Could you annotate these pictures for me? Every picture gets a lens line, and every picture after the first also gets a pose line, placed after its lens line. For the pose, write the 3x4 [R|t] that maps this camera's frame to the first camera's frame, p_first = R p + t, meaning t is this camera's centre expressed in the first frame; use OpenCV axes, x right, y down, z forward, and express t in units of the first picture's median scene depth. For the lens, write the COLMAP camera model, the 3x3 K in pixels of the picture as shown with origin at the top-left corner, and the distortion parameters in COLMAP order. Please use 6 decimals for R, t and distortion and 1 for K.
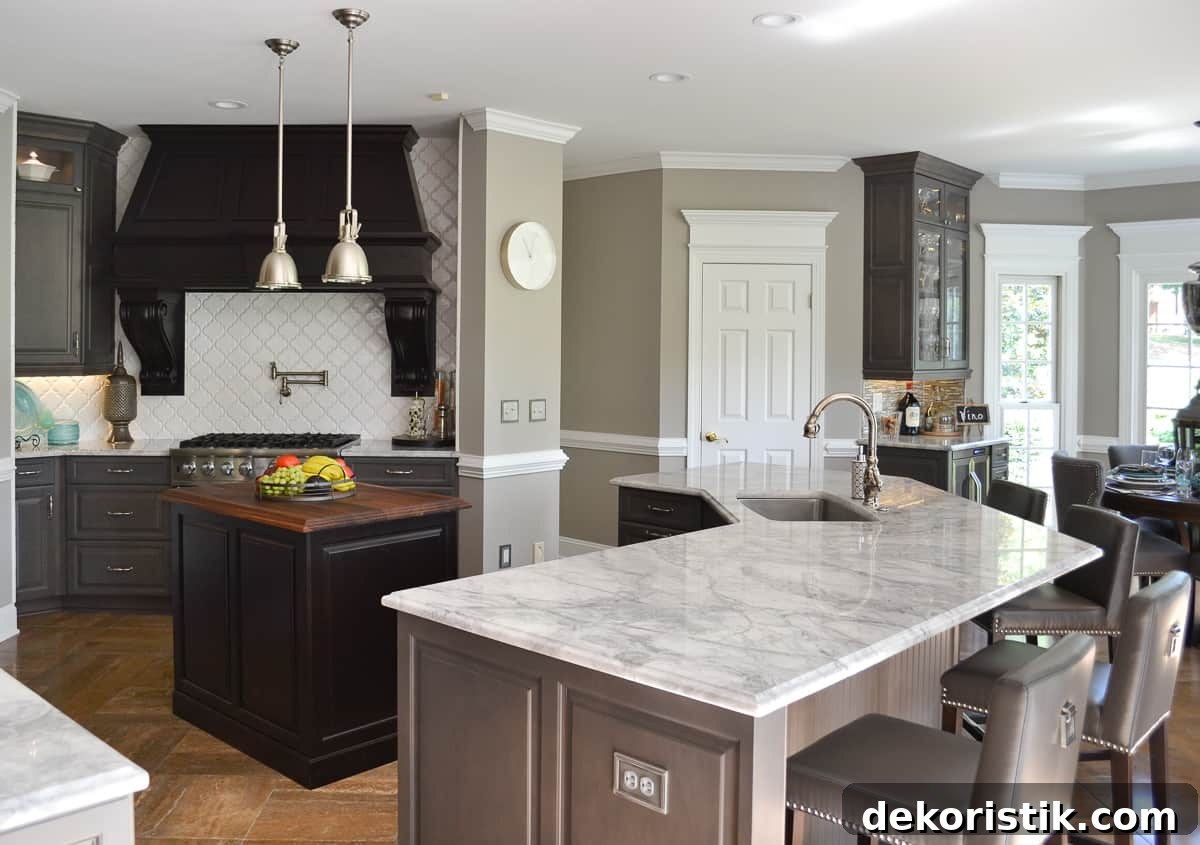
lens RADIAL K [[1019.6, 0, 567.5], [0, 1019.6, 372.4], [0, 0, 1]] dist [-0.067872, -0.008110]
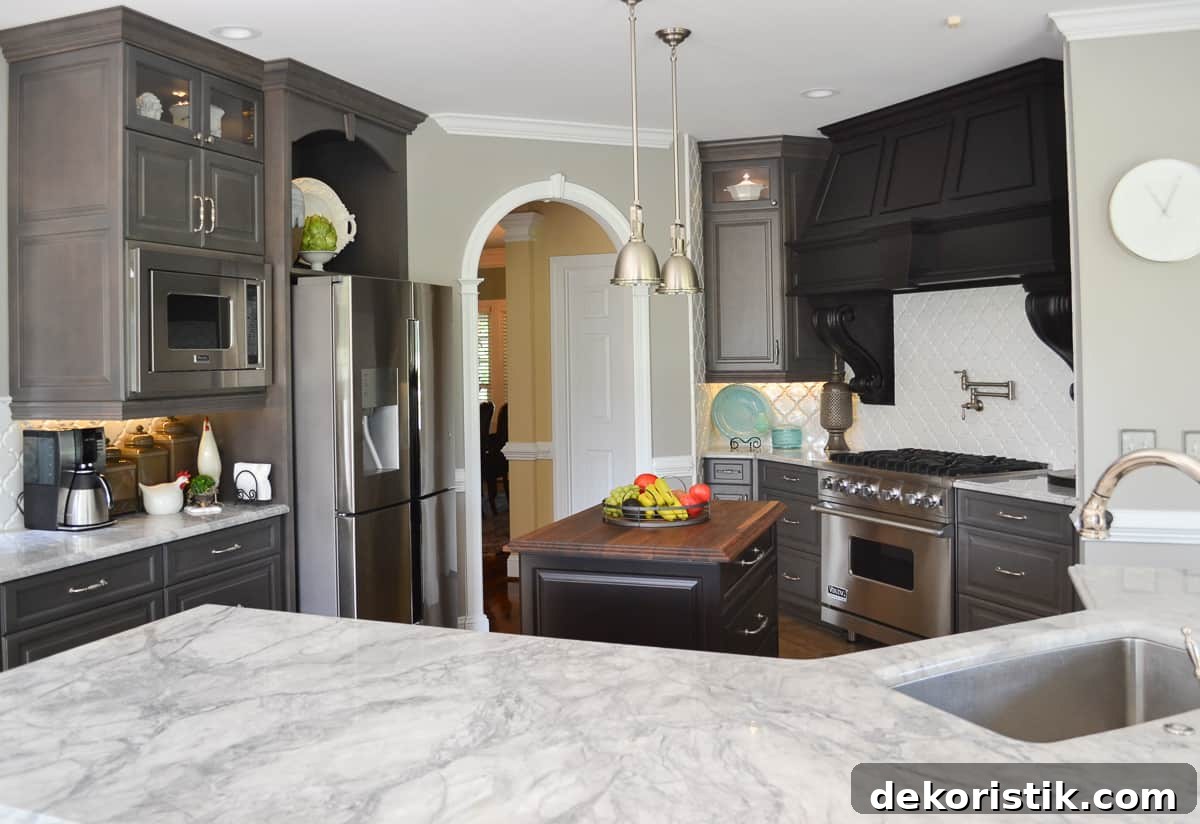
lens RADIAL K [[1025.2, 0, 593.6], [0, 1025.2, 351.7], [0, 0, 1]] dist [-0.063548, 0.001768]
pose [[0.407801, -0.010882, -0.913006, 0.391054], [-0.007052, 0.999862, -0.015067, -0.011356], [0.913044, 0.012583, 0.407667, 0.392493]]
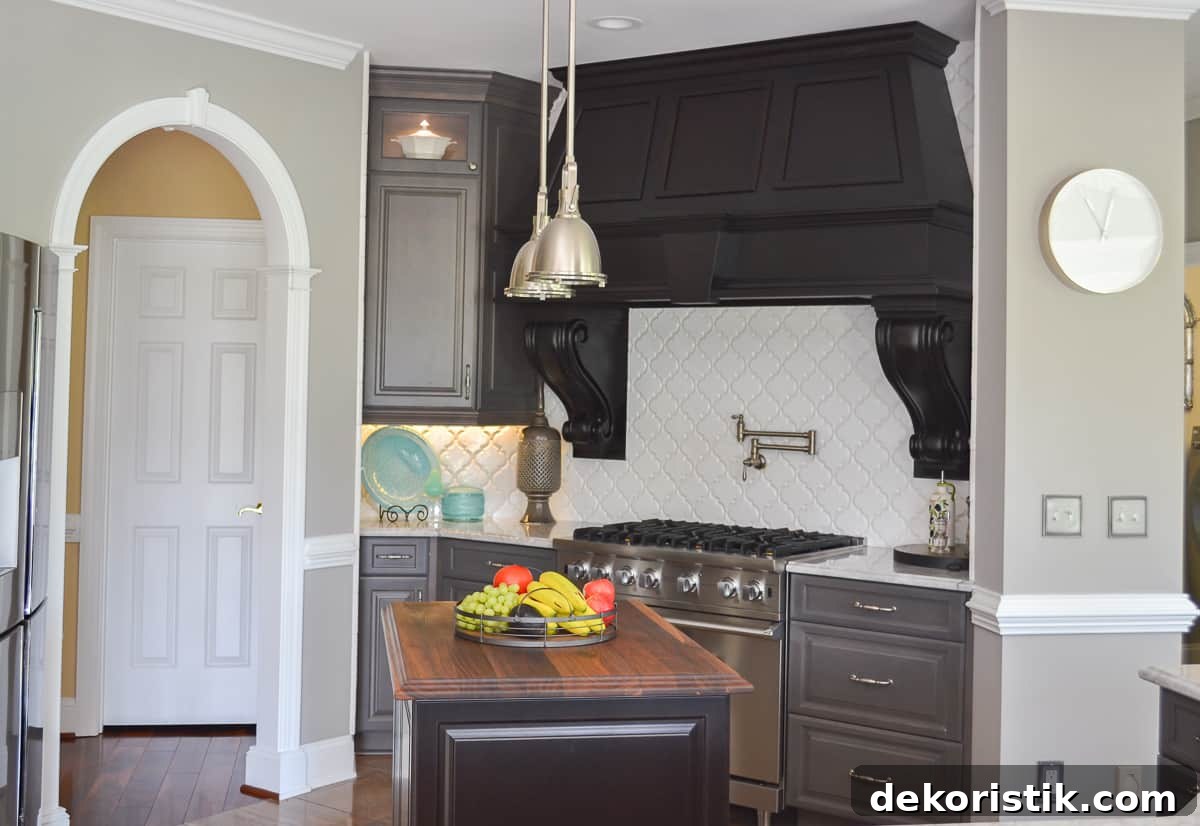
lens RADIAL K [[1466.3, 0, 582.2], [0, 1466.3, 346.4], [0, 0, 1]] dist [-0.049129, 0.000000]
pose [[0.797817, -0.001161, -0.602899, 0.203820], [-0.031722, 0.998532, -0.043900, -0.009977], [0.602065, 0.054149, 0.796609, 0.211547]]
